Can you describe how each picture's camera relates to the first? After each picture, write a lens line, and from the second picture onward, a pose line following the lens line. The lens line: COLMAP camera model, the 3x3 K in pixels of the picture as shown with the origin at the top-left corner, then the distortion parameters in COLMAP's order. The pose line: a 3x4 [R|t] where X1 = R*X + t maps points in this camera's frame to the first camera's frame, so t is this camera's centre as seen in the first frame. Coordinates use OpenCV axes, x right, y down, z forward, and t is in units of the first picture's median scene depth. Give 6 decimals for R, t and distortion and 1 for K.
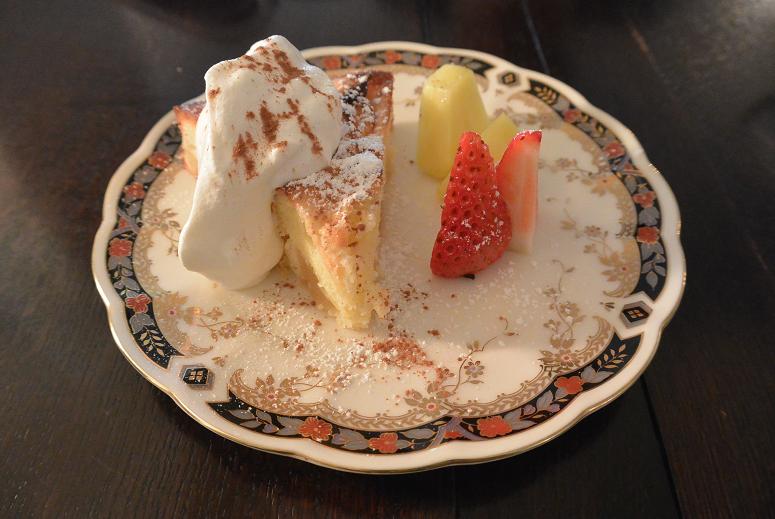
lens RADIAL K [[610.8, 0, 386.9], [0, 610.8, 257.8], [0, 0, 1]] dist [-0.121397, -0.000993]
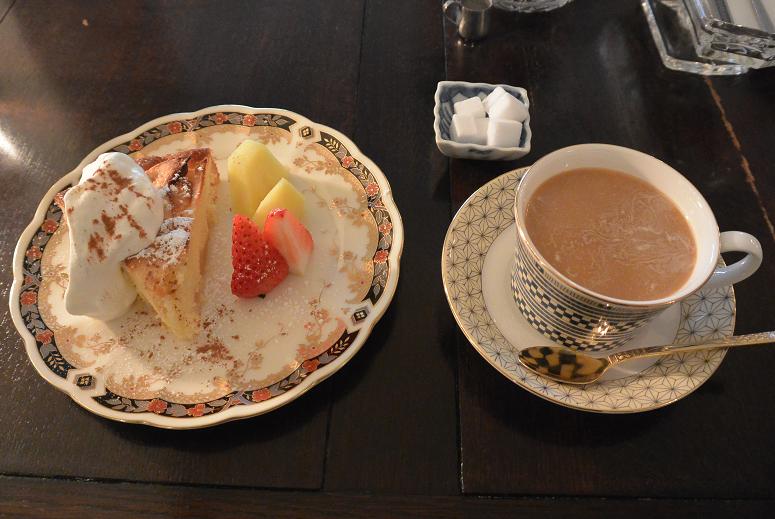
lens RADIAL K [[637.8, 0, 388.9], [0, 637.8, 260.8], [0, 0, 1]] dist [-0.080909, 0.006366]
pose [[0.993640, -0.089755, 0.067991, 0.385986], [0.081564, 0.990019, 0.114933, -0.235182], [-0.077628, -0.108657, 0.991044, -0.657752]]
